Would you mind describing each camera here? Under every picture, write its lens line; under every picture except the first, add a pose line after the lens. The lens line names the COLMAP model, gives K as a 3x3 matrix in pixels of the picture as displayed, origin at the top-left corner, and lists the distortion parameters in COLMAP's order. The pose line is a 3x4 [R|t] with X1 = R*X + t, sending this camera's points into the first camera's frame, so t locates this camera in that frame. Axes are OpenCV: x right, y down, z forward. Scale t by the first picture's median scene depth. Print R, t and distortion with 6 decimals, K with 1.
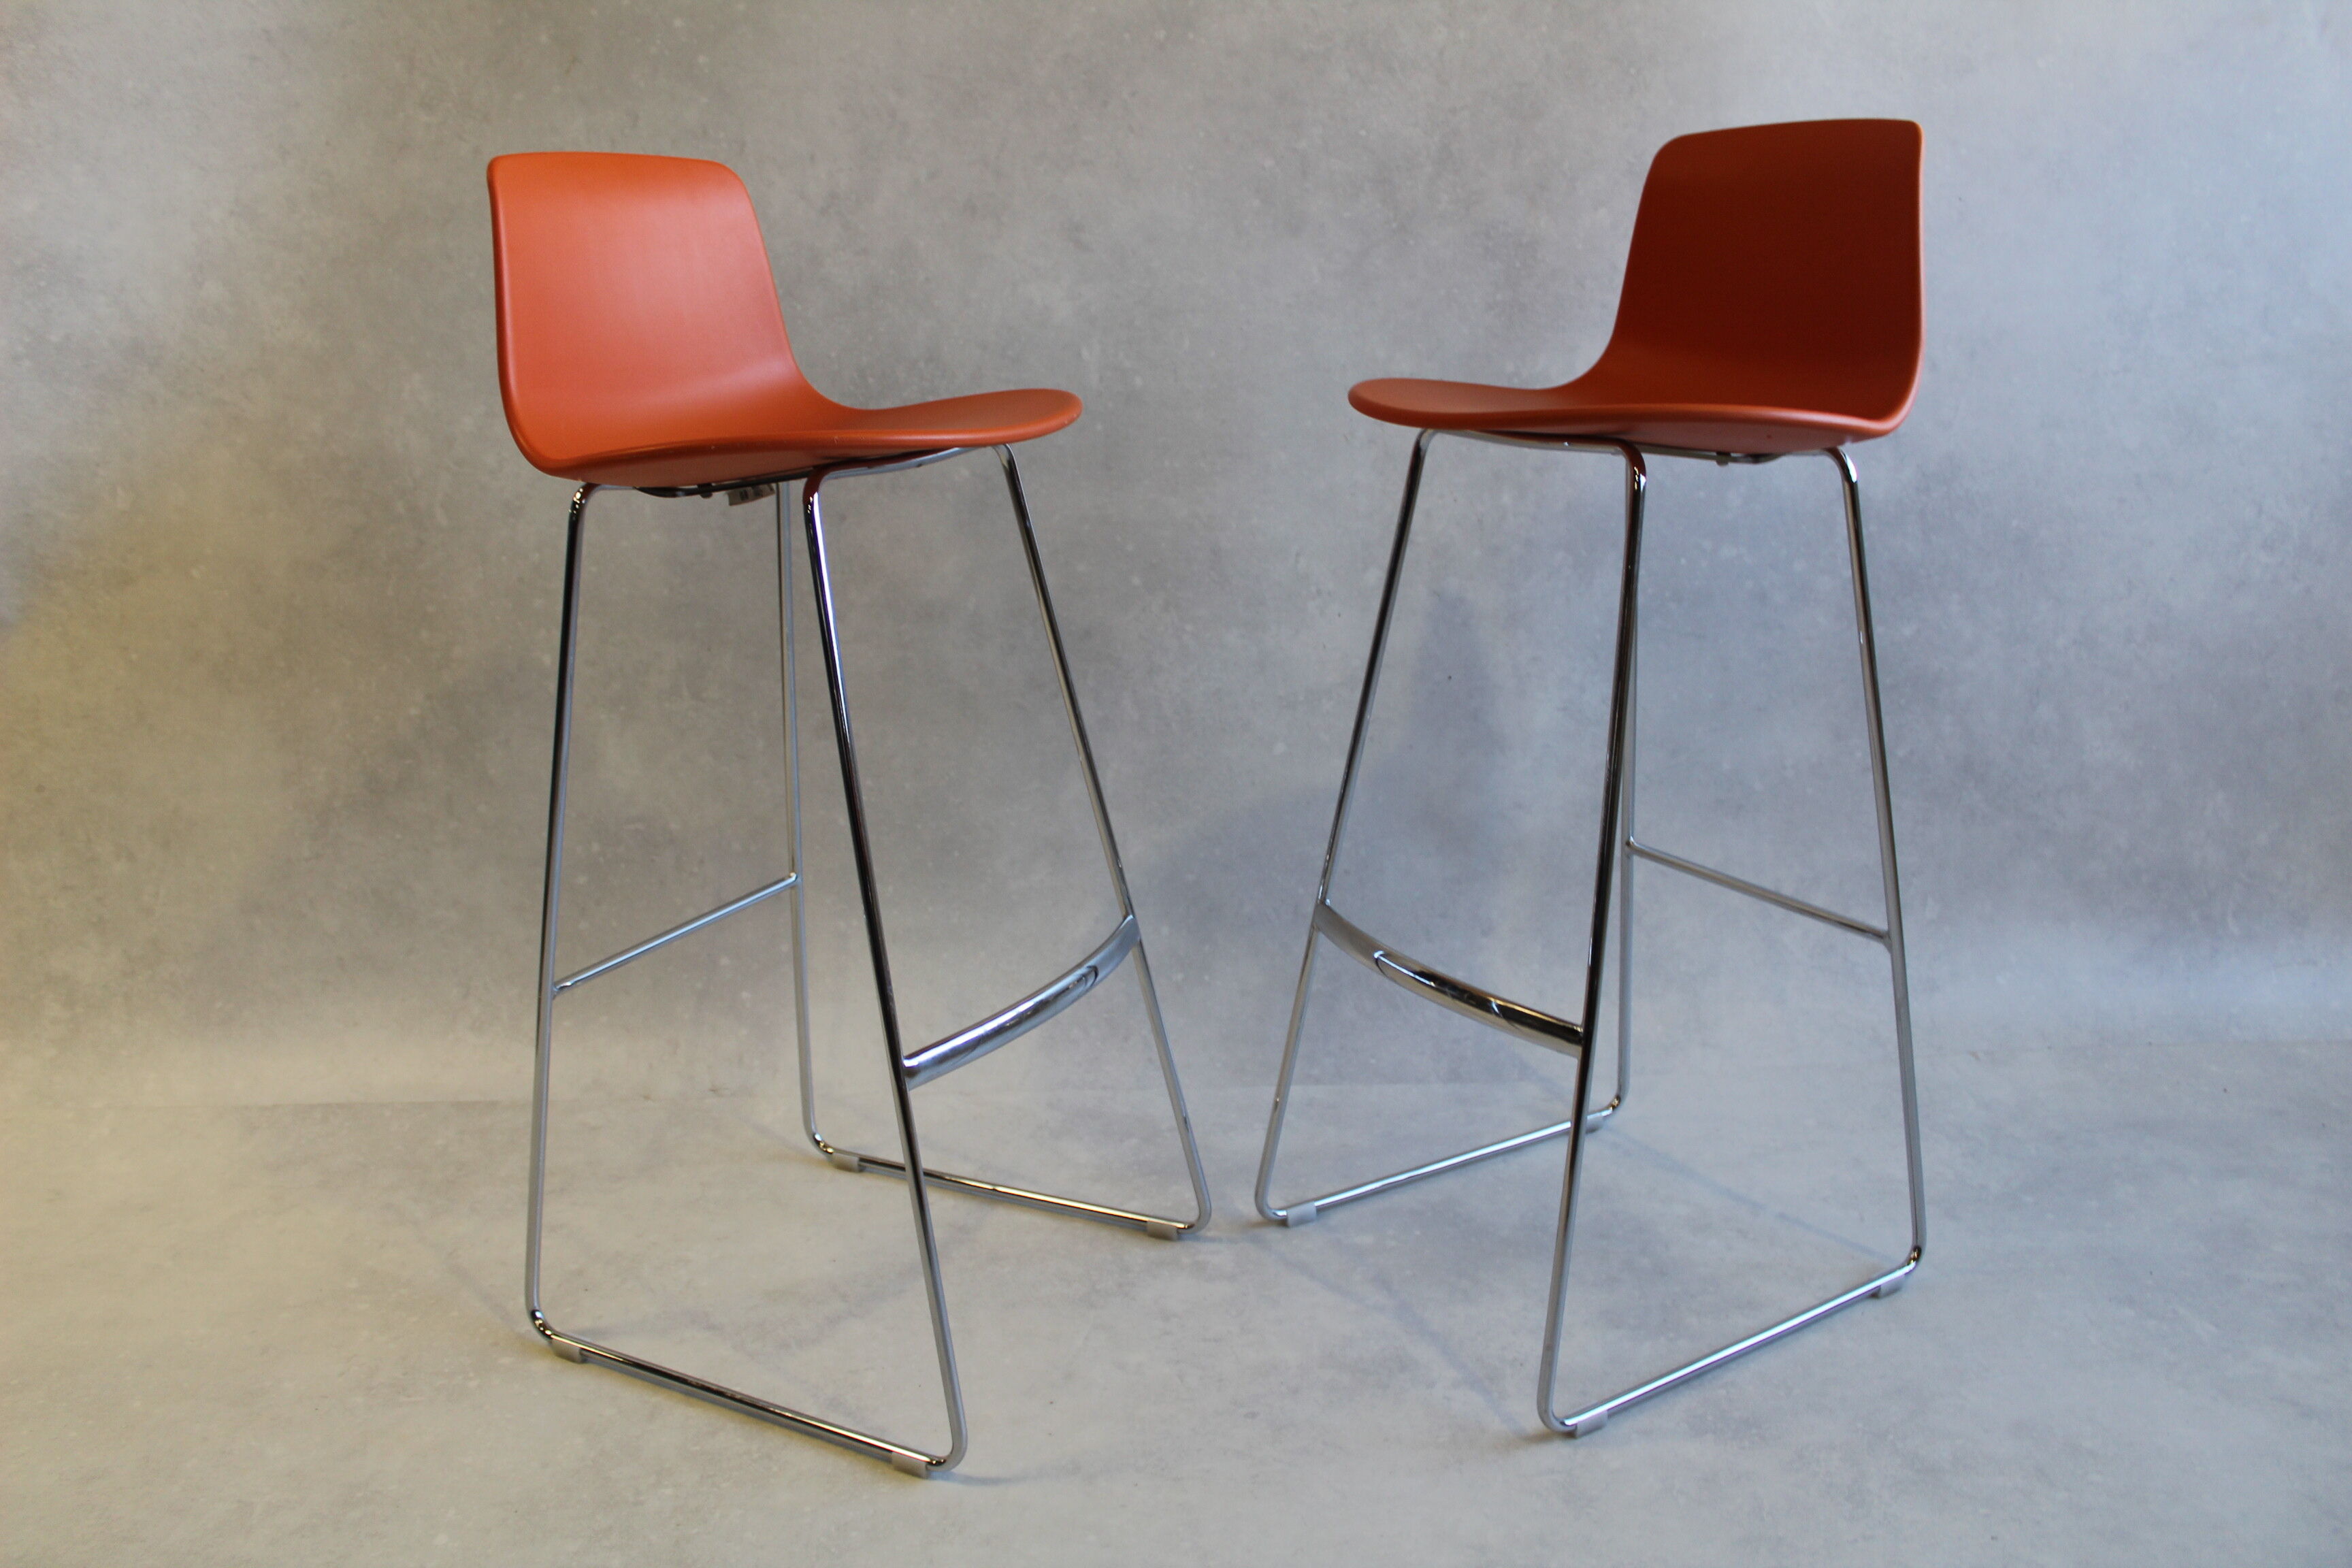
lens RADIAL K [[1956.1, 0, 1171.1], [0, 1956.1, 783.2], [0, 0, 1]] dist [-0.157756, 0.133424]
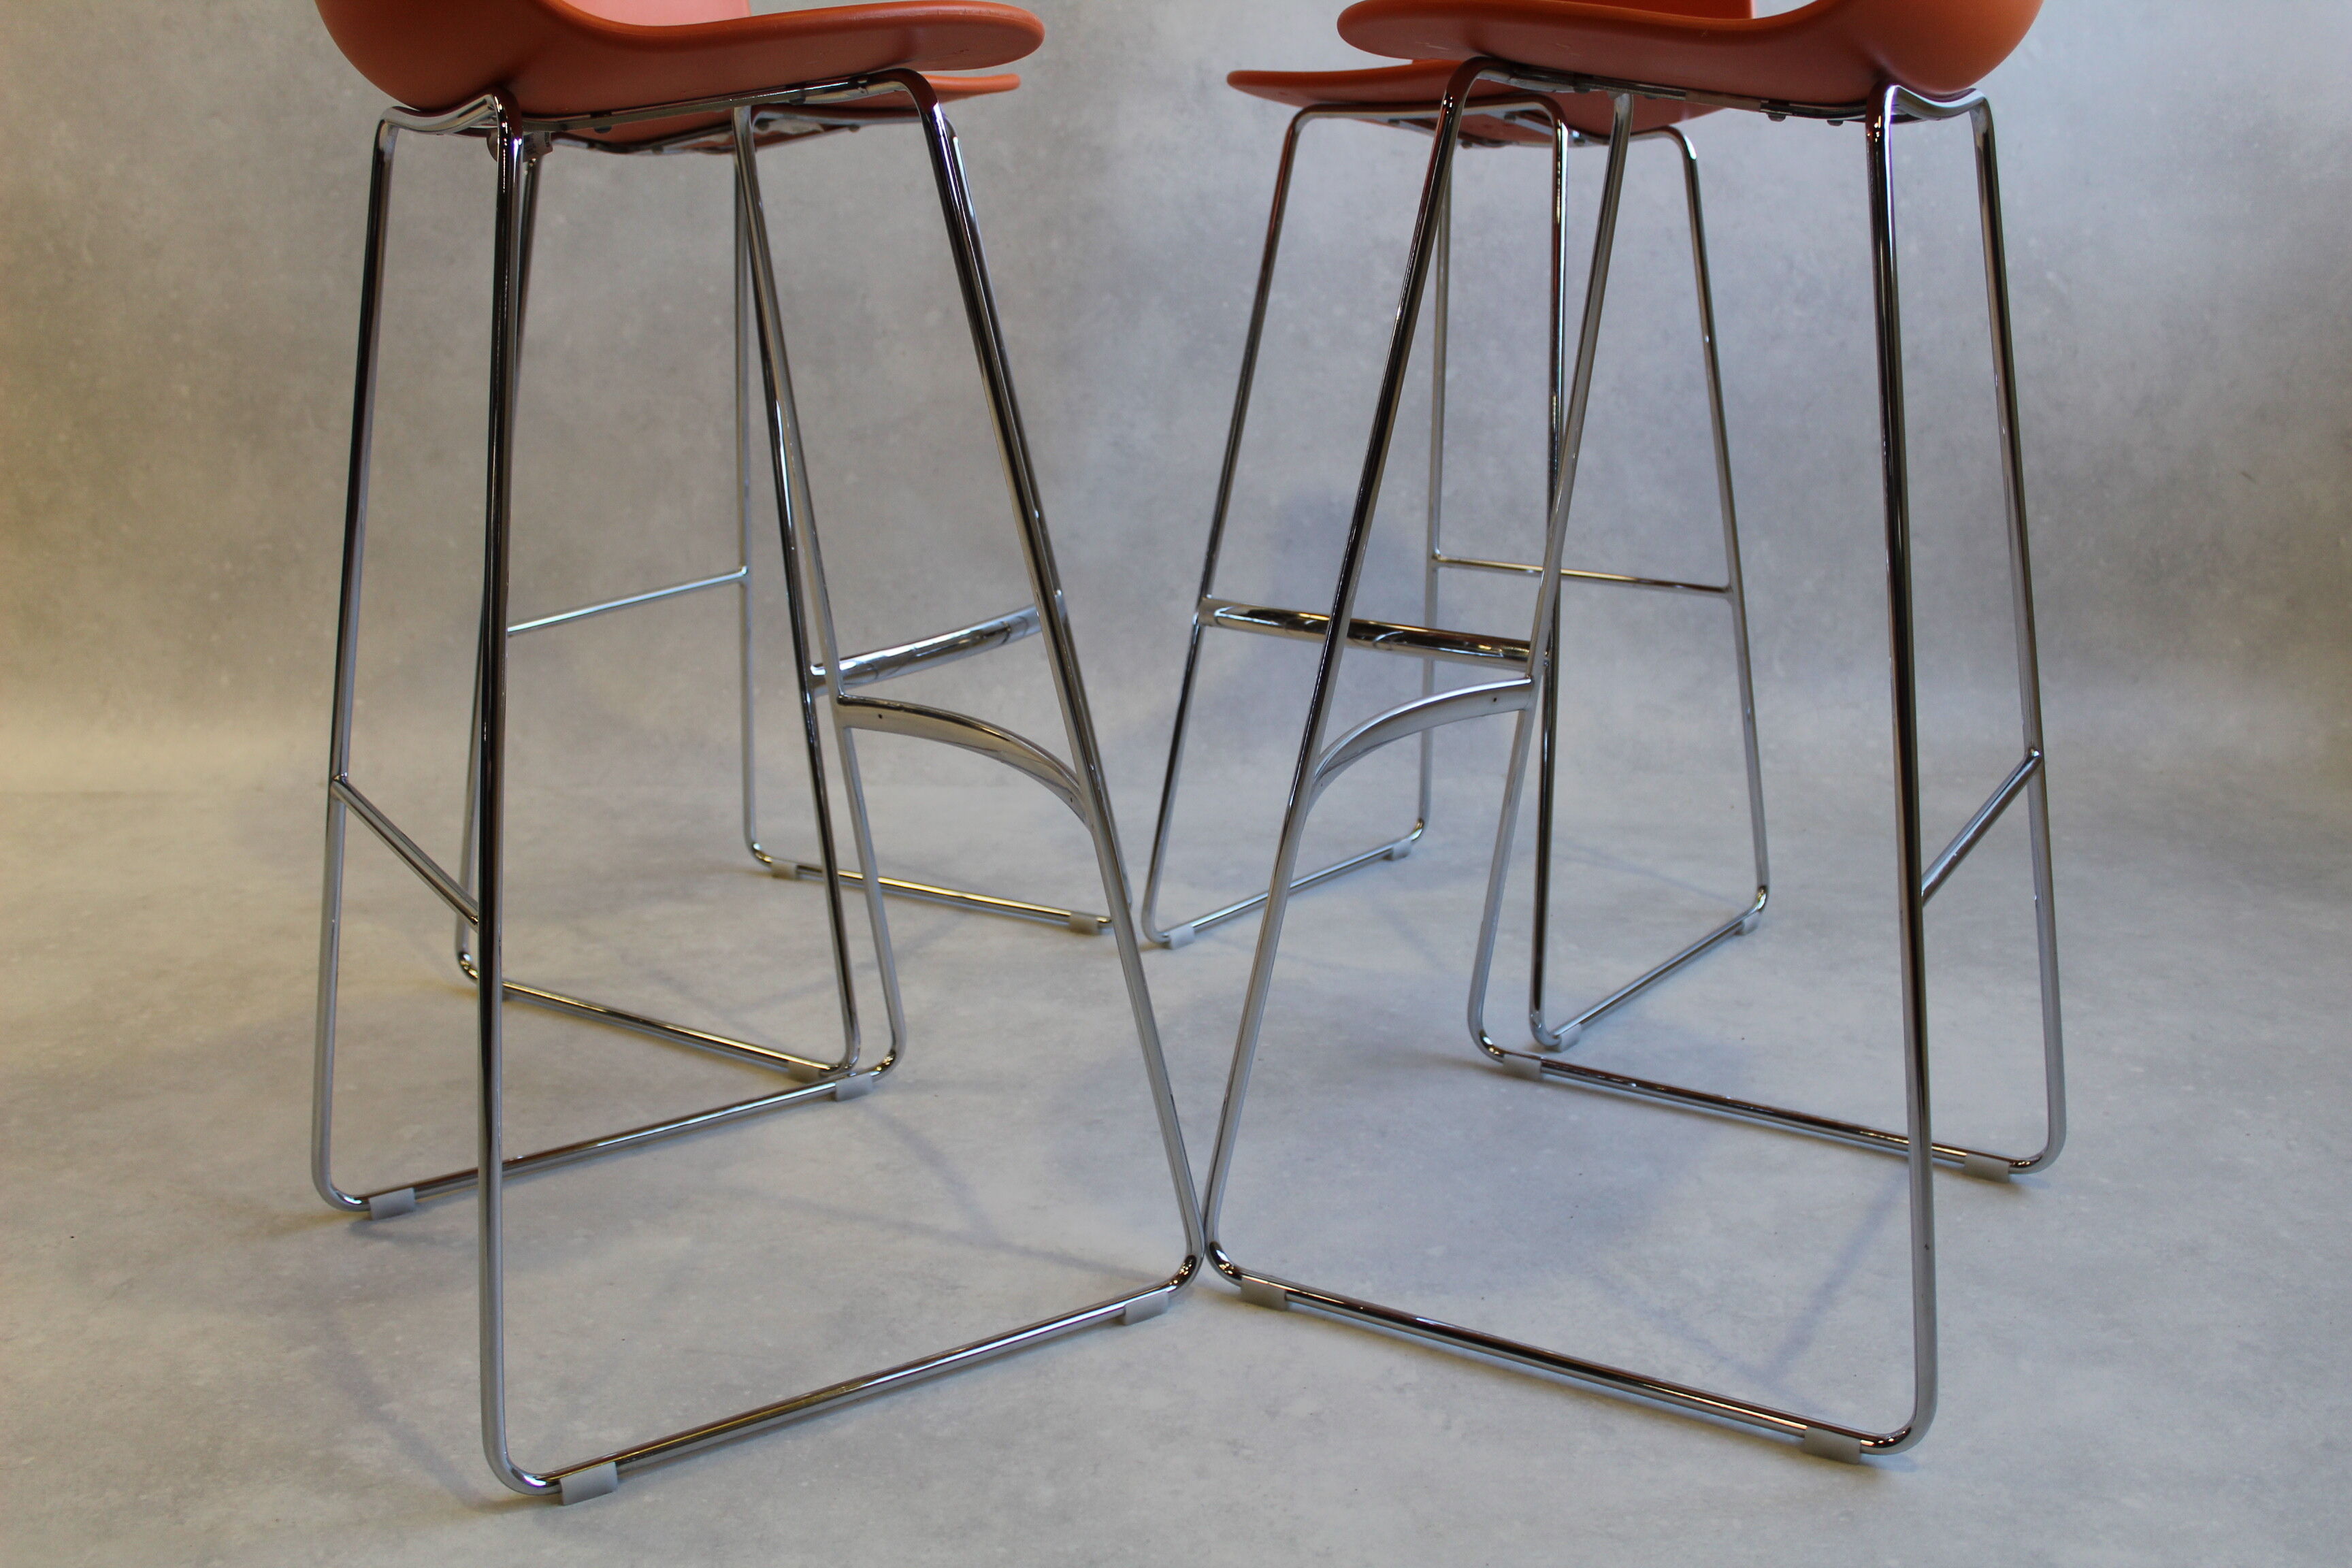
lens RADIAL K [[2143.1, 0, 1177.6], [0, 2143.1, 783.3], [0, 0, 1]] dist [-0.089259, 0.000000]
pose [[0.999859, 0.016213, -0.004343, 0.250851], [-0.016215, 0.999868, -0.000474, 0.152428], [0.004335, 0.000545, 0.999990, -0.183831]]
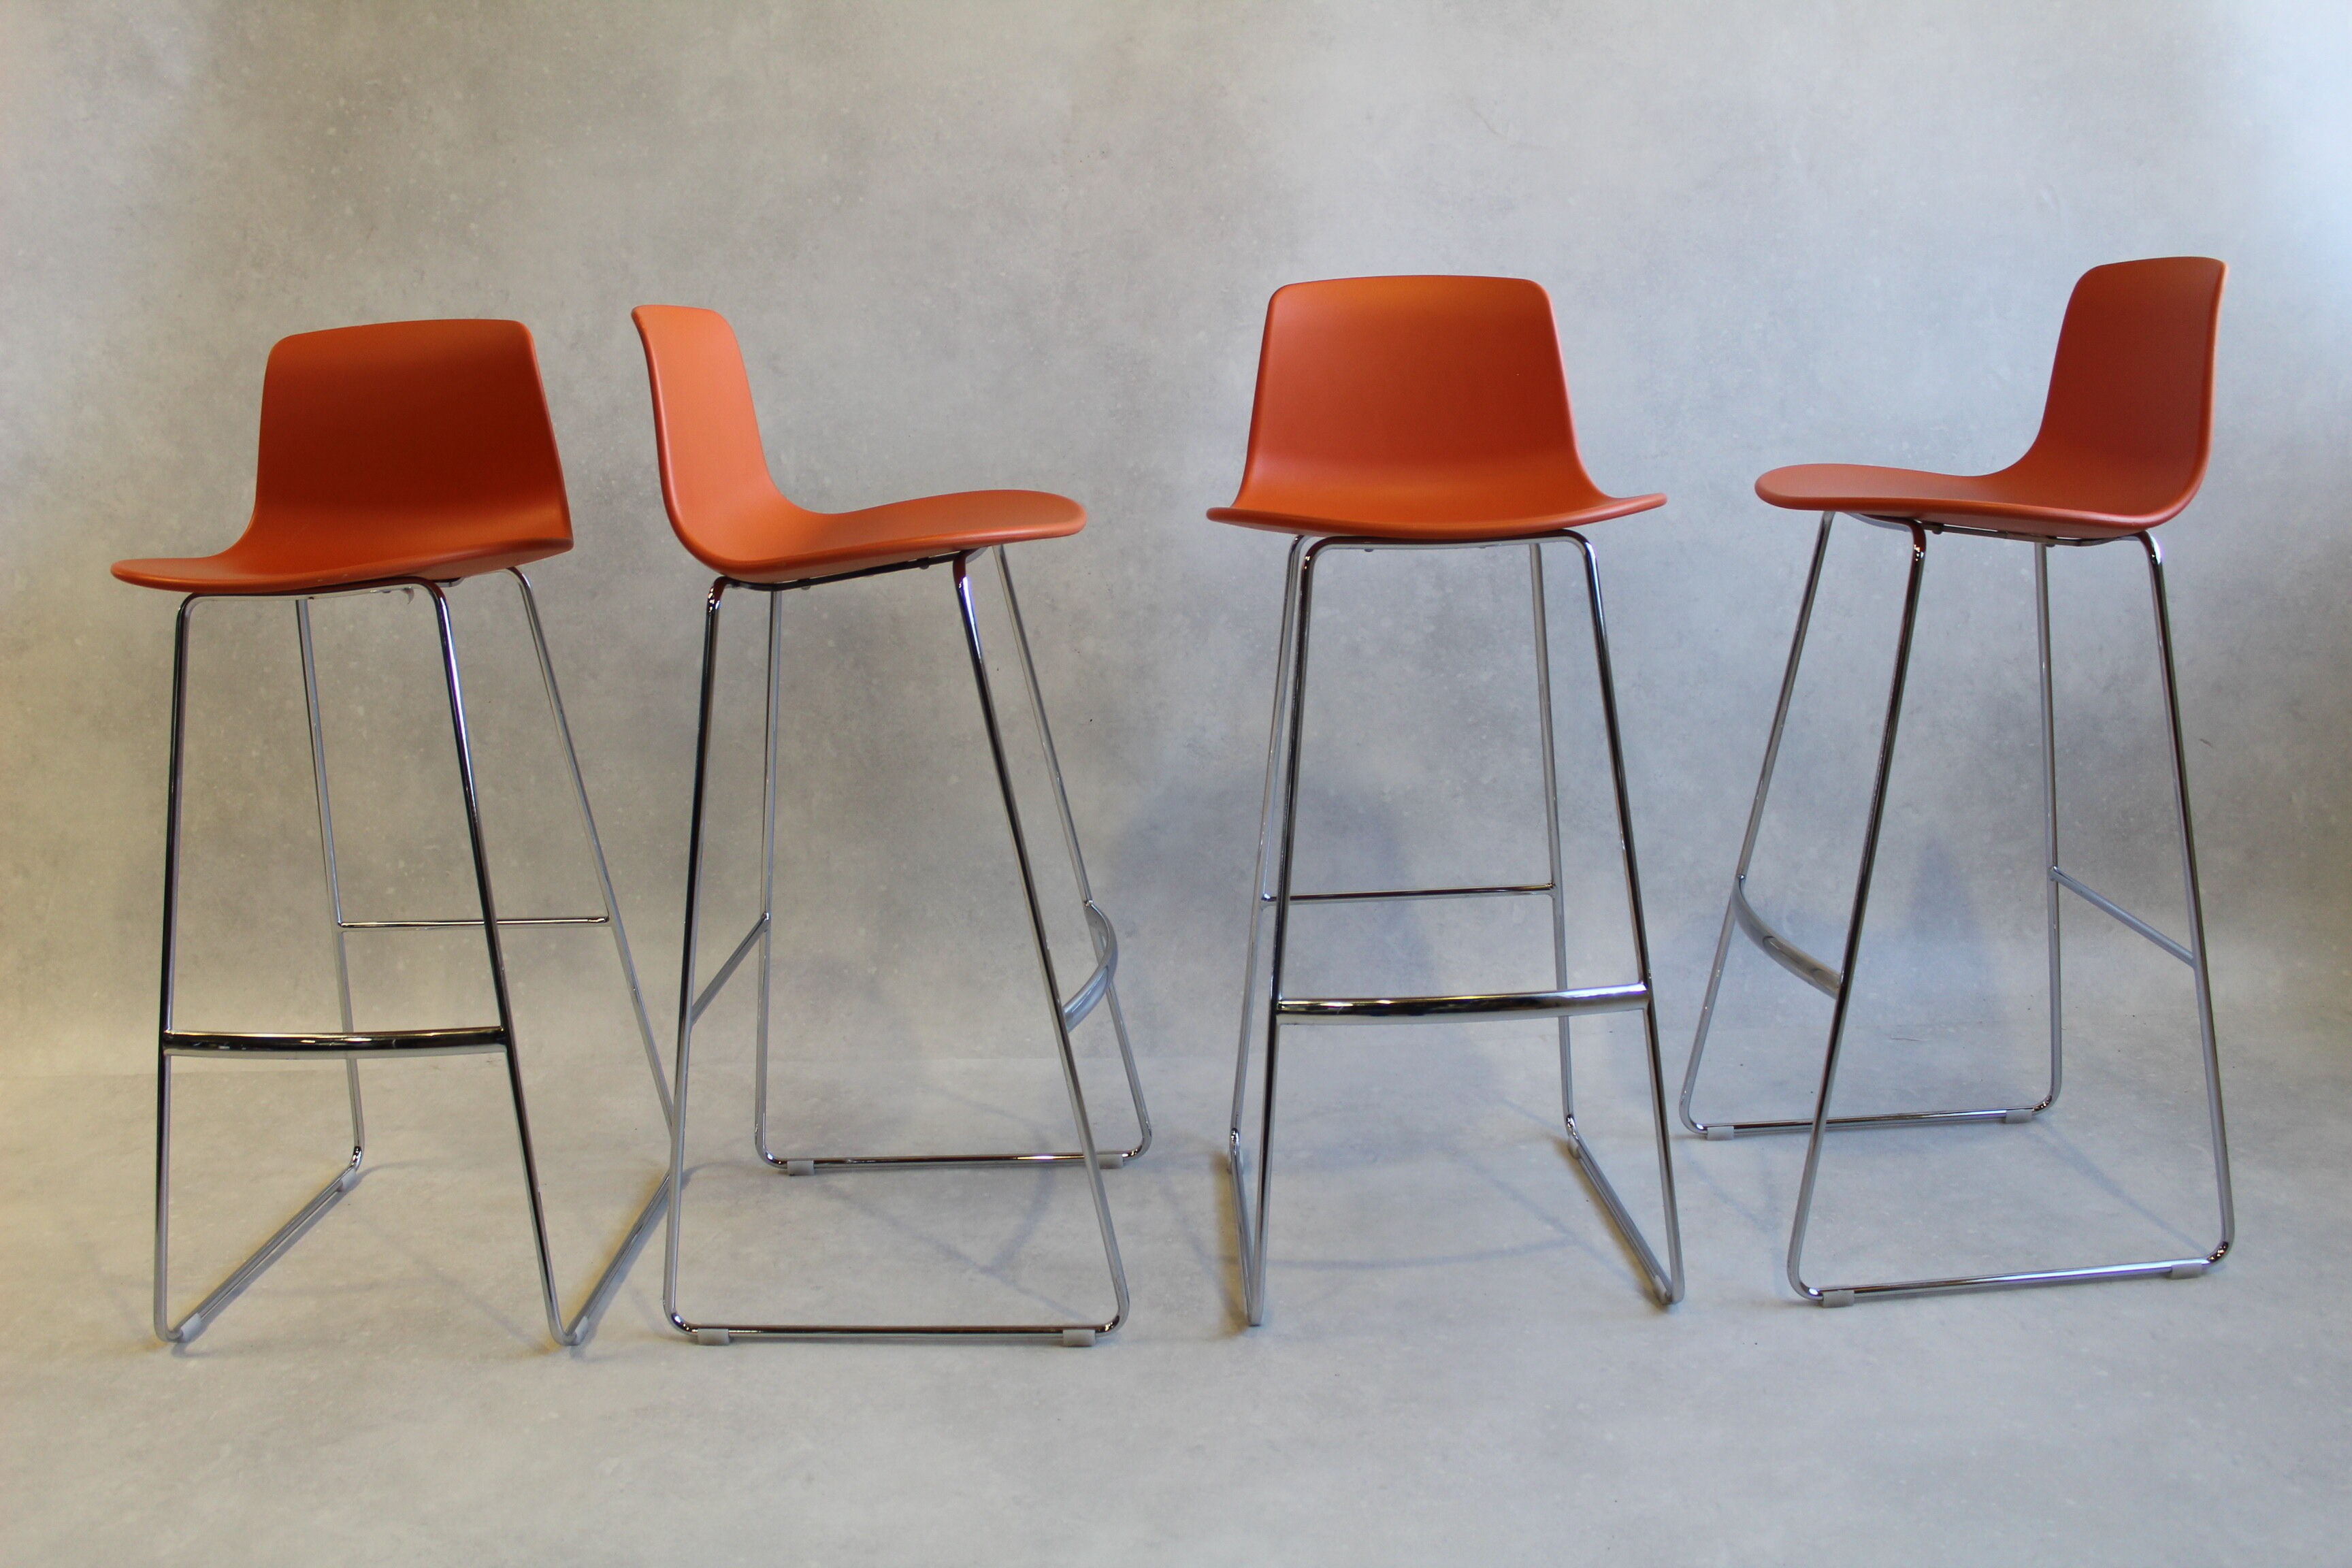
lens RADIAL K [[2046.1, 0, 1179.2], [0, 2046.1, 777.2], [0, 0, 1]] dist [-0.151701, 0.135012]
pose [[0.999589, -0.005648, -0.028093, 0.237532], [0.004829, 0.999563, -0.029147, 0.018189], [0.028246, 0.028999, 0.999180, -0.264000]]
